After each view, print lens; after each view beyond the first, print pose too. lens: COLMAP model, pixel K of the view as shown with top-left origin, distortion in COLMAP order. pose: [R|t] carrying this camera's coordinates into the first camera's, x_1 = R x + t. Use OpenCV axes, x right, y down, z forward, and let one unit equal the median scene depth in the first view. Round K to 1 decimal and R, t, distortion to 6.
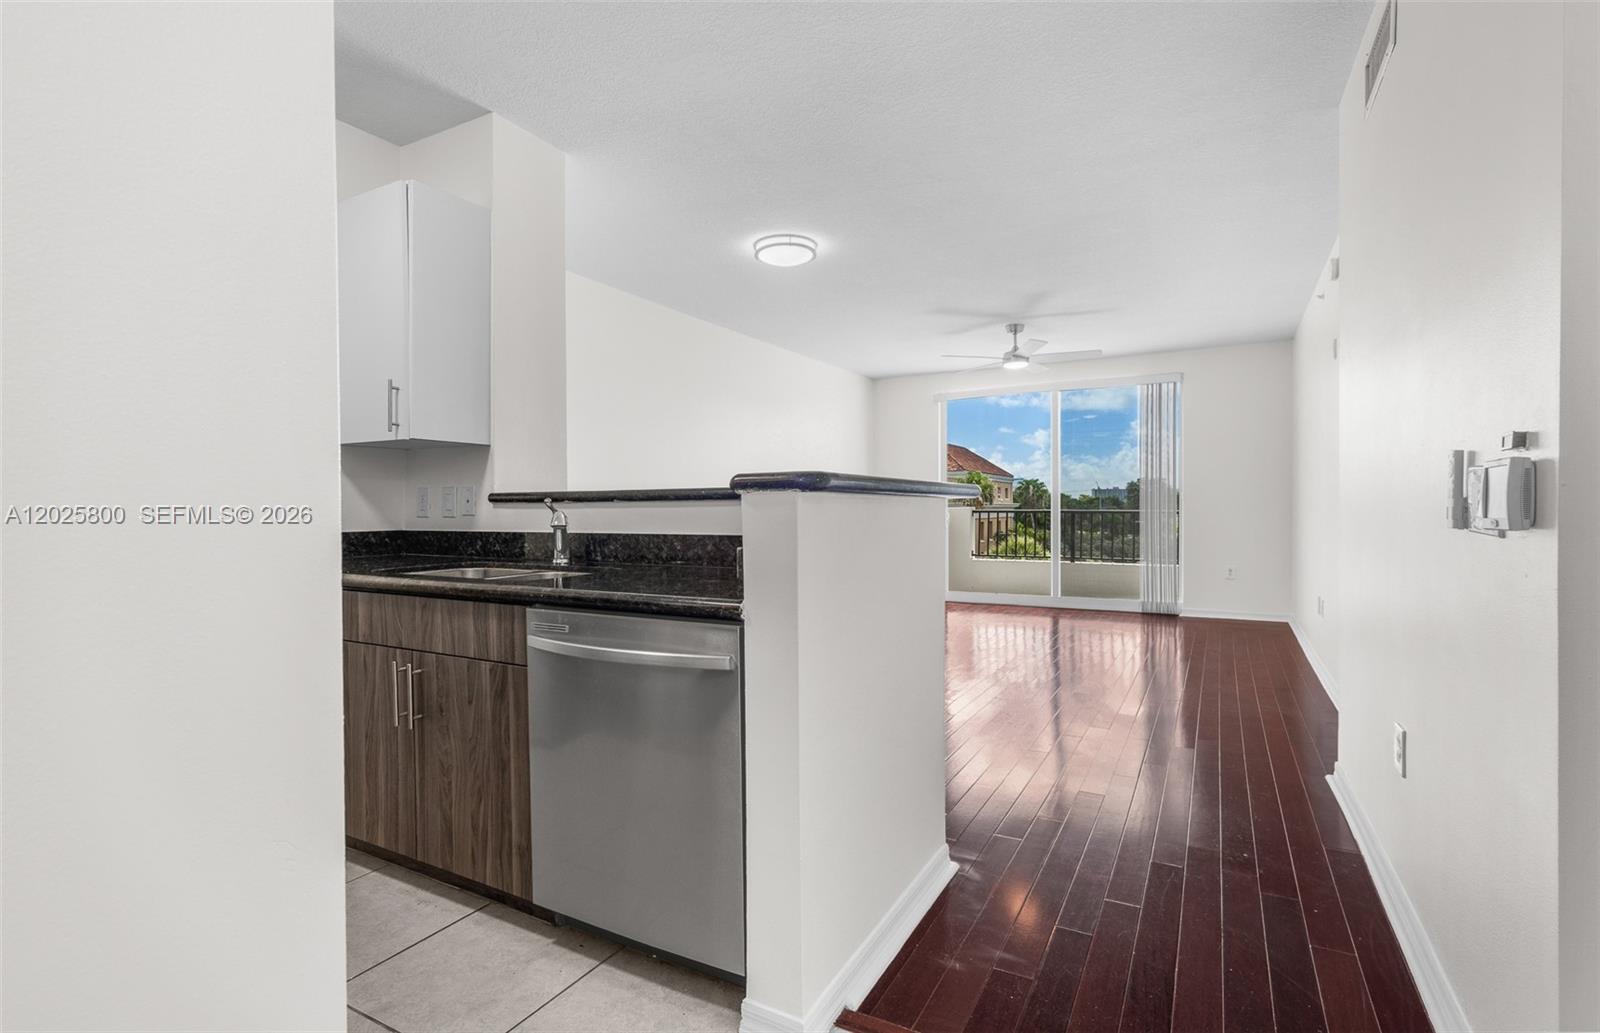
lens RADIAL K [[759.4, 0, 768.4], [0, 759.4, 515.5], [0, 0, 1]] dist [-0.001275, -0.000073]
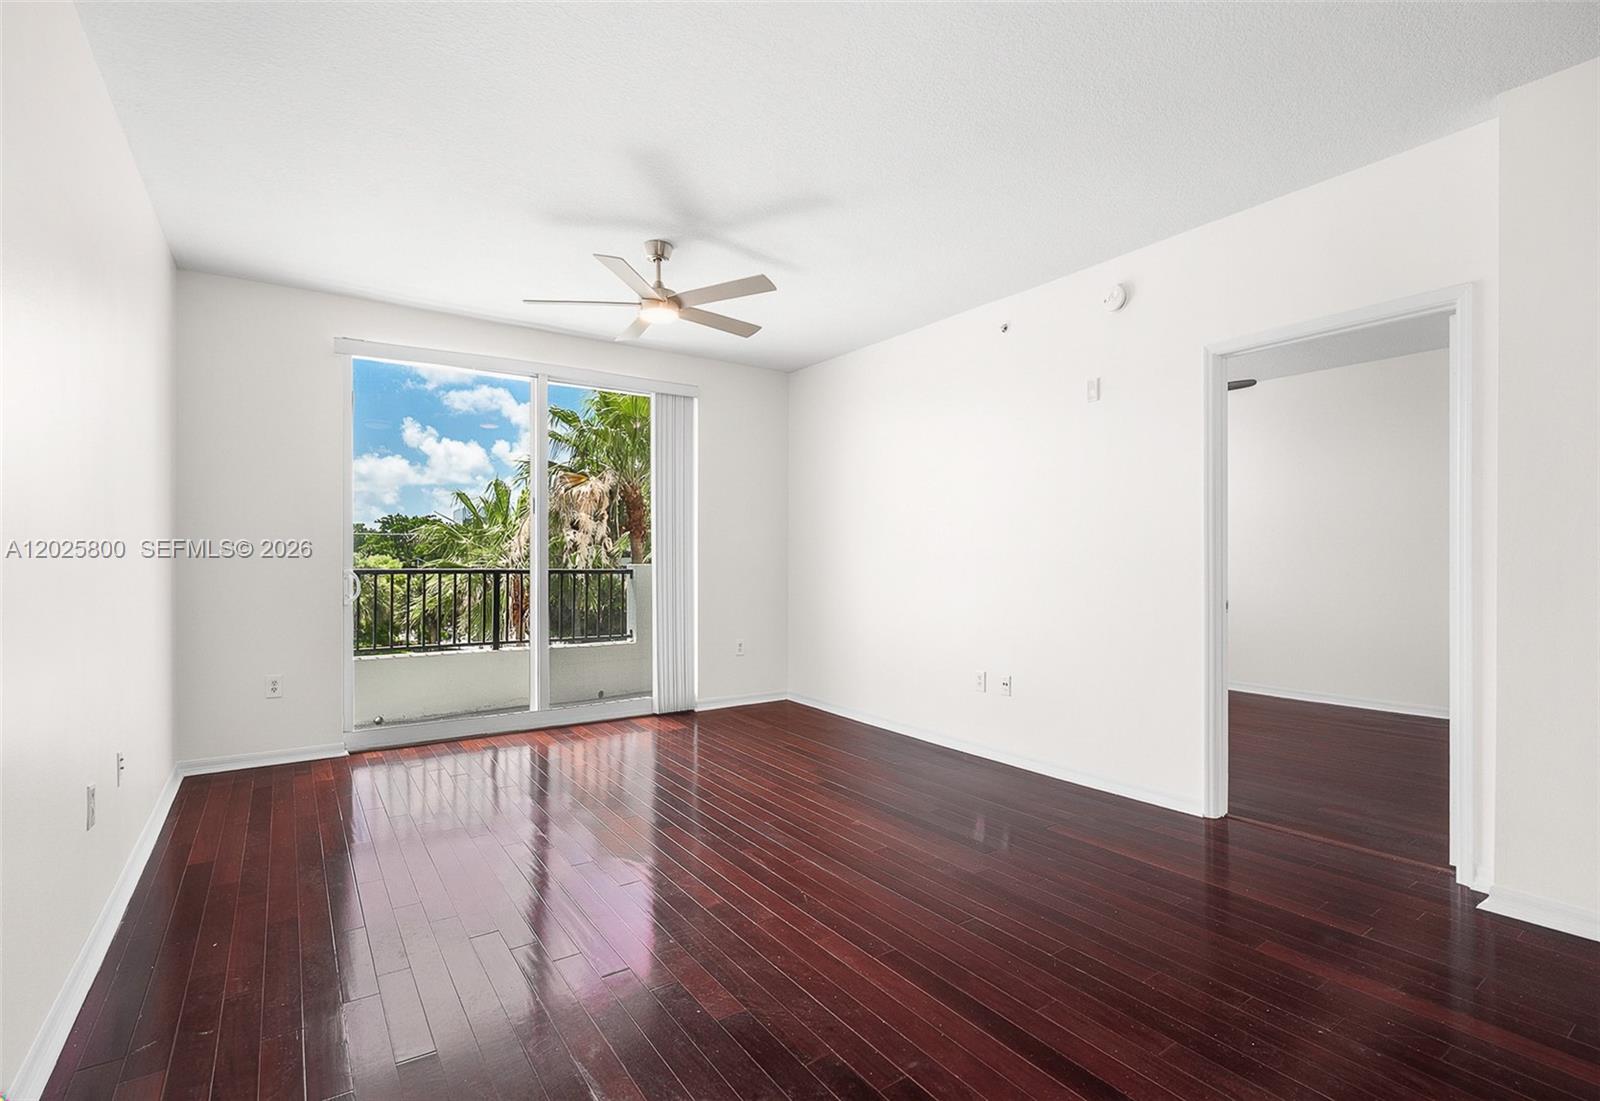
lens RADIAL K [[822.2, 0, 840.3], [0, 822.2, 567.6], [0, 0, 1]] dist [0.002690, 0.000347]
pose [[0.384540, -0.007473, 0.923078, -0.156978], [0.005397, 0.999968, 0.005847, -0.013140], [-0.923093, 0.002733, 0.384568, 0.553902]]
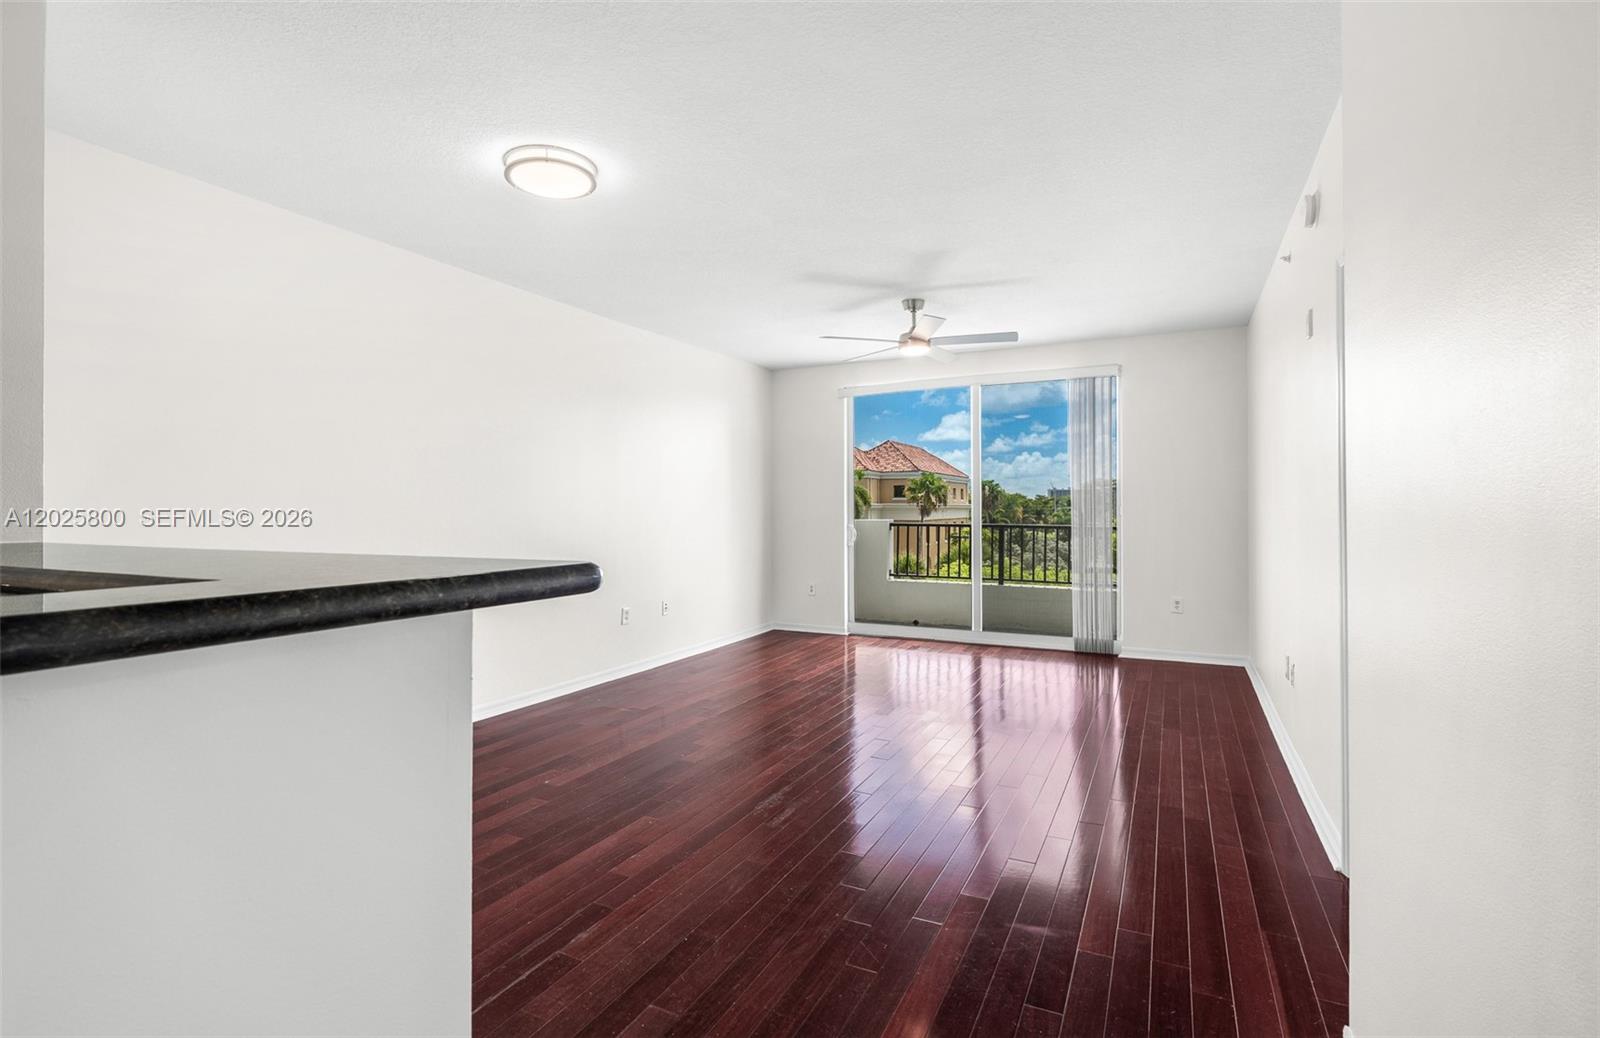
lens RADIAL K [[762.6, 0, 800.1], [0, 762.6, 493.9], [0, 0, 1]] dist [0.019276, -0.000010]
pose [[0.996406, 0.004775, 0.084575, 0.119528], [-0.002646, 0.999677, -0.025270, -0.023231], [-0.084668, 0.024955, 0.996097, 0.185467]]
